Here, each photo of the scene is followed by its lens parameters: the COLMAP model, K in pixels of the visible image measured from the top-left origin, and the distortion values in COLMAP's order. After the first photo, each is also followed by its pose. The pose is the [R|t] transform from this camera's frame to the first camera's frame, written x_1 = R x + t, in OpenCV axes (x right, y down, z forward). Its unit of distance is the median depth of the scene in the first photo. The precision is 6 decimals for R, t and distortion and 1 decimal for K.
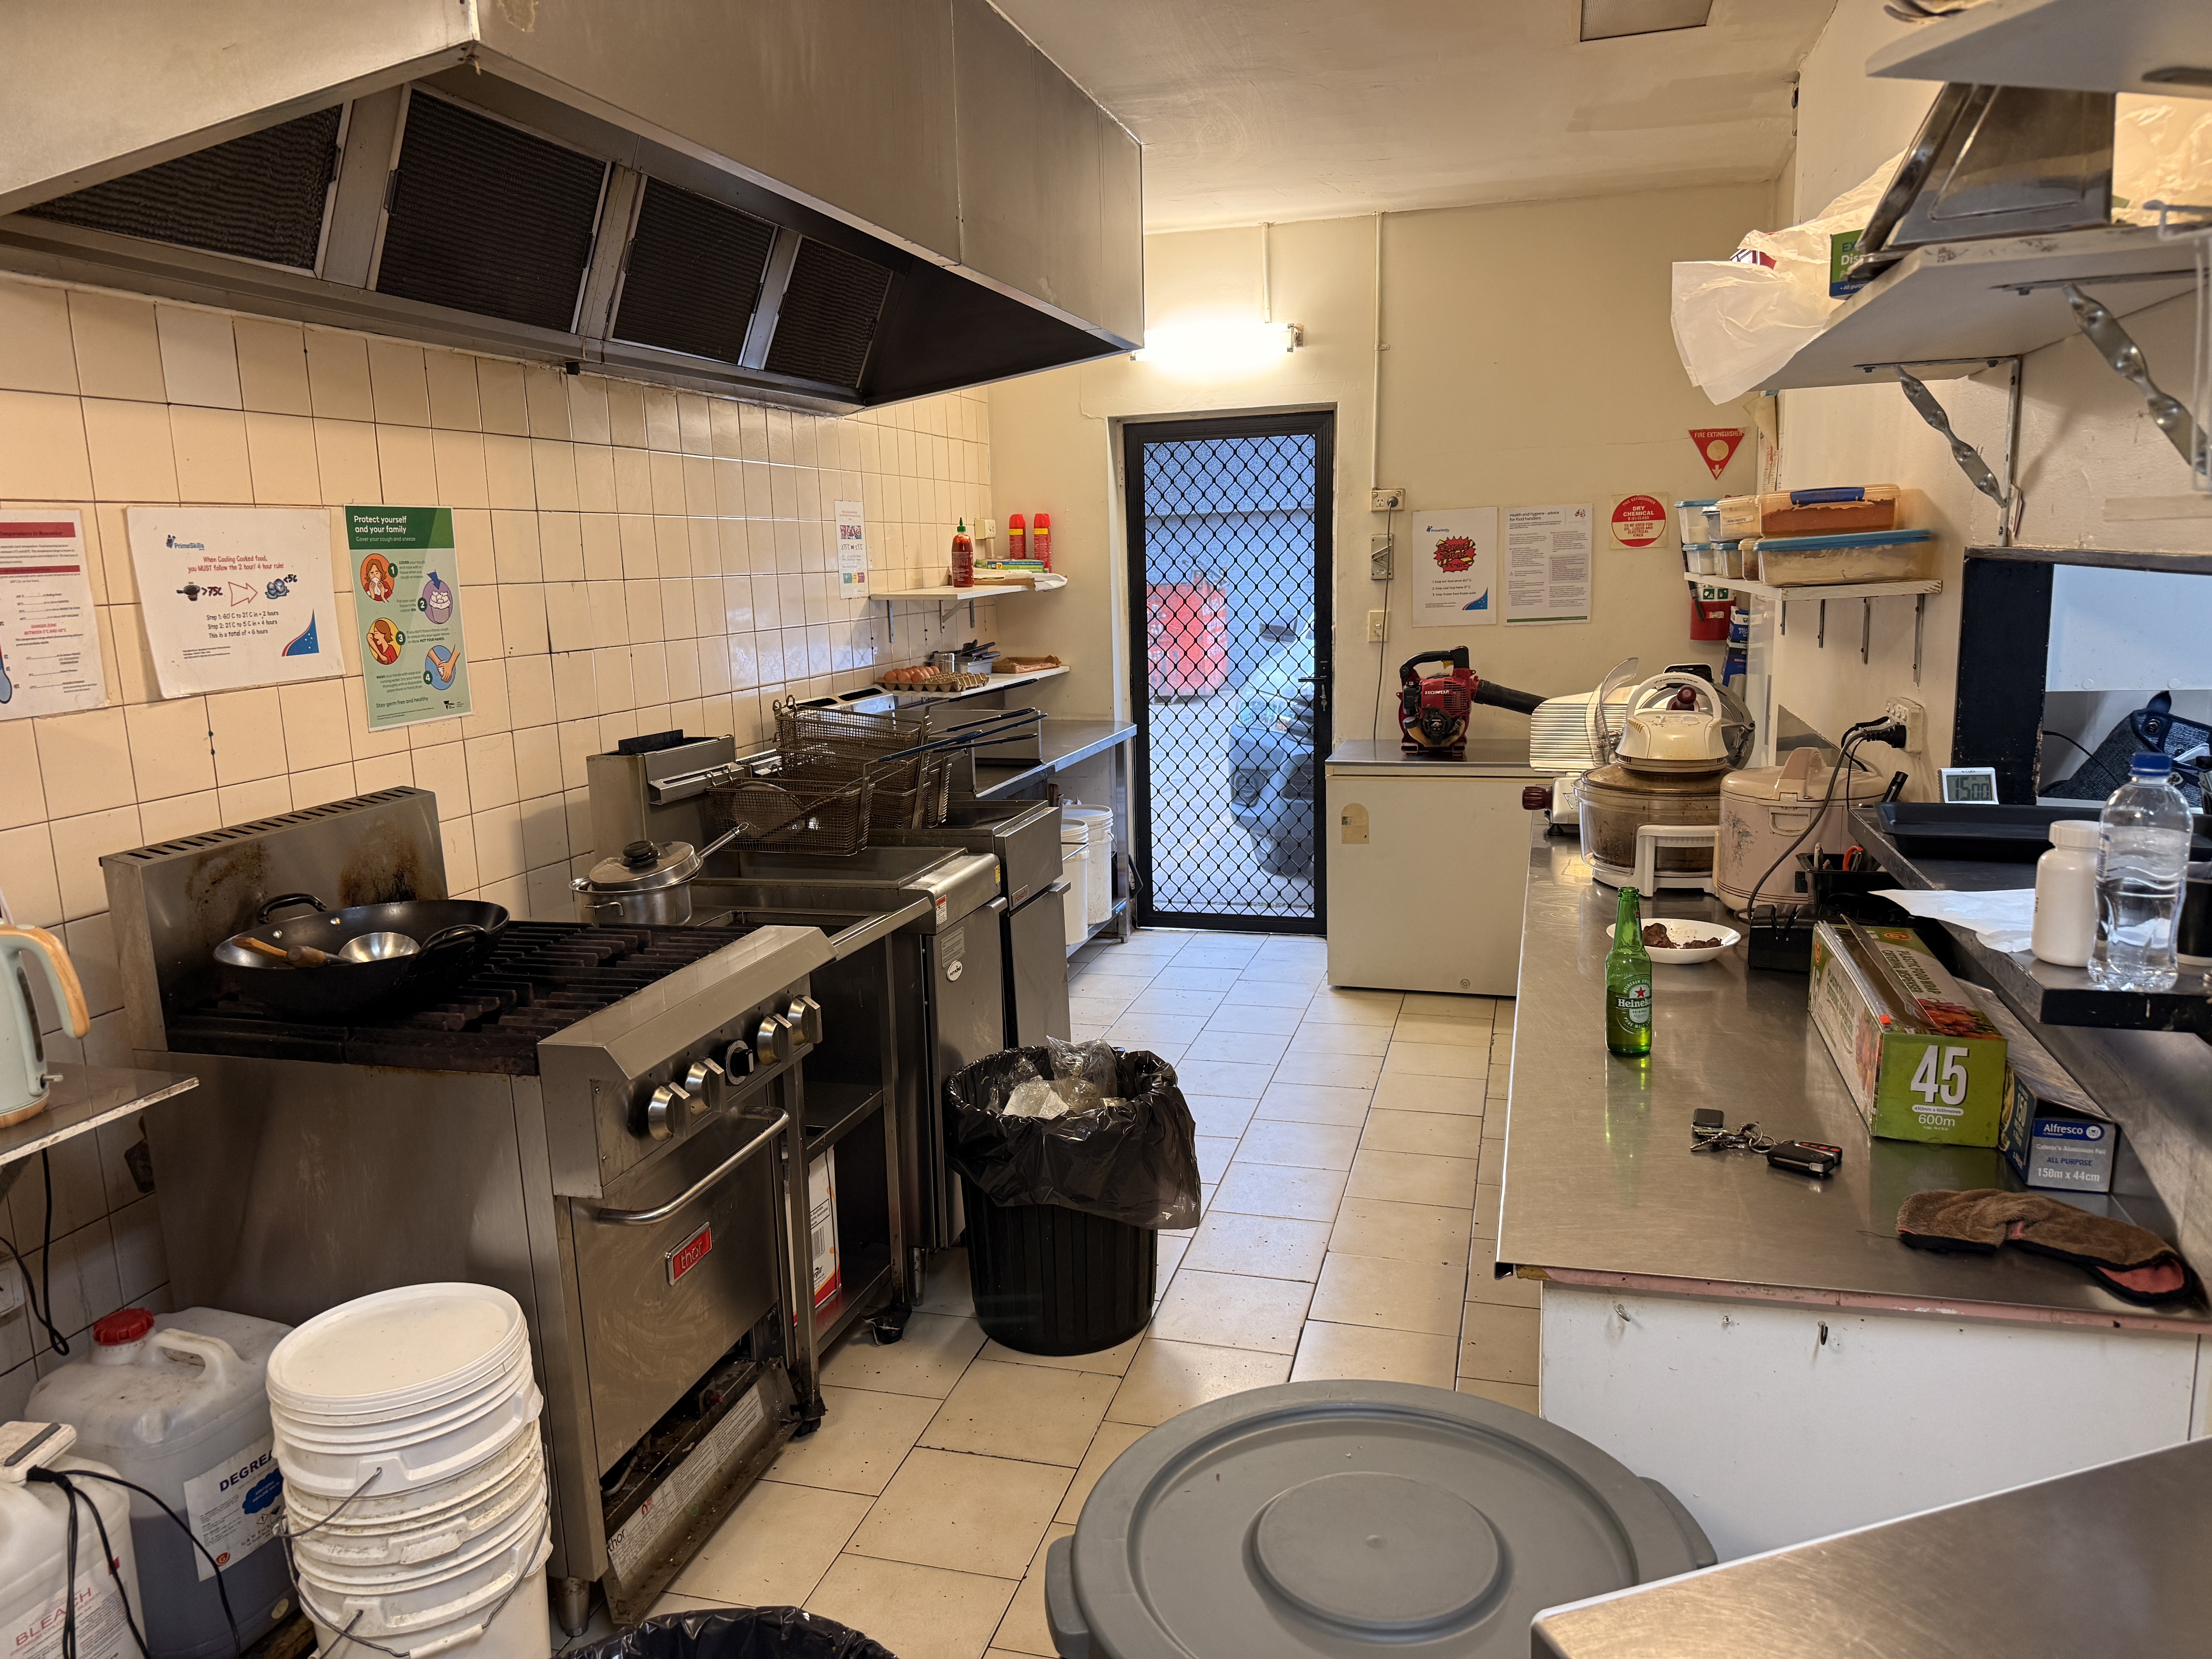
lens RADIAL K [[1551.1, 0, 1118.5], [0, 1551.1, 828.7], [0, 0, 1]] dist [0.047007, -0.057948]
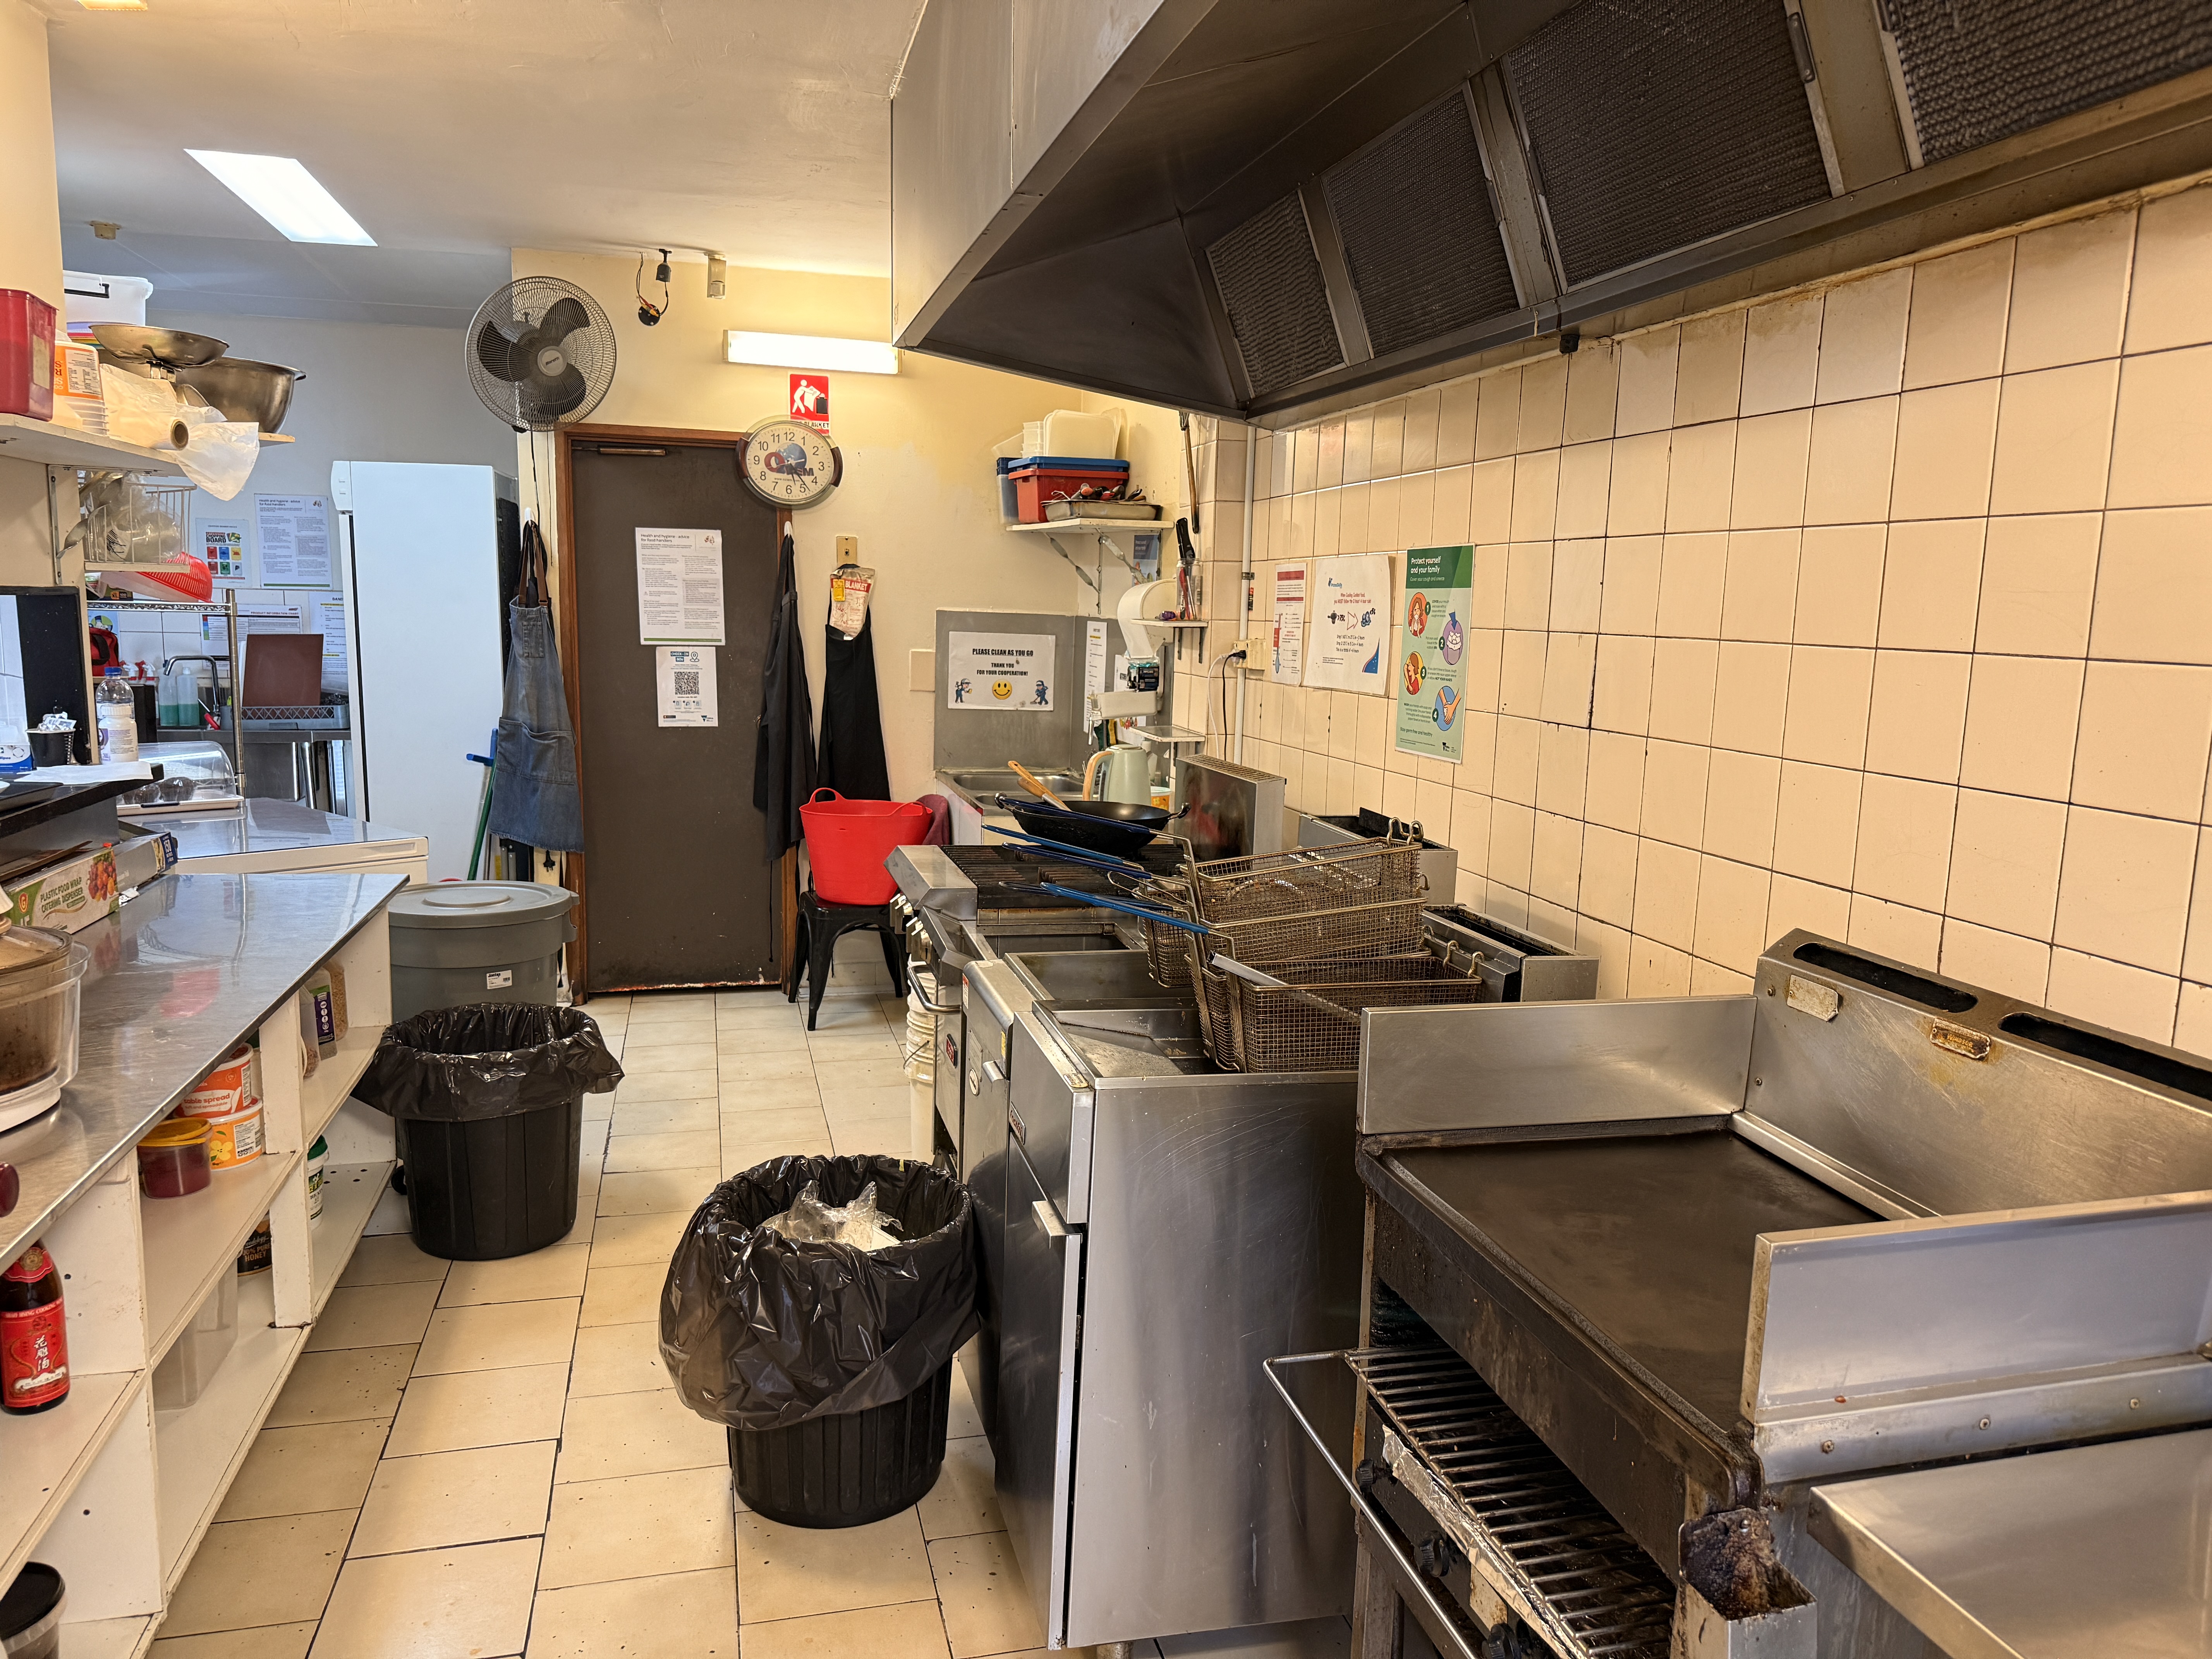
lens RADIAL K [[1551.1, 0, 1118.5], [0, 1551.1, 828.7], [0, 0, 1]] dist [0.047007, -0.057948]
pose [[-0.866863, 0.095564, -0.489301, 0.243404], [-0.072371, 0.946939, 0.313159, -0.339050], [0.493265, 0.306877, -0.813951, 1.802280]]
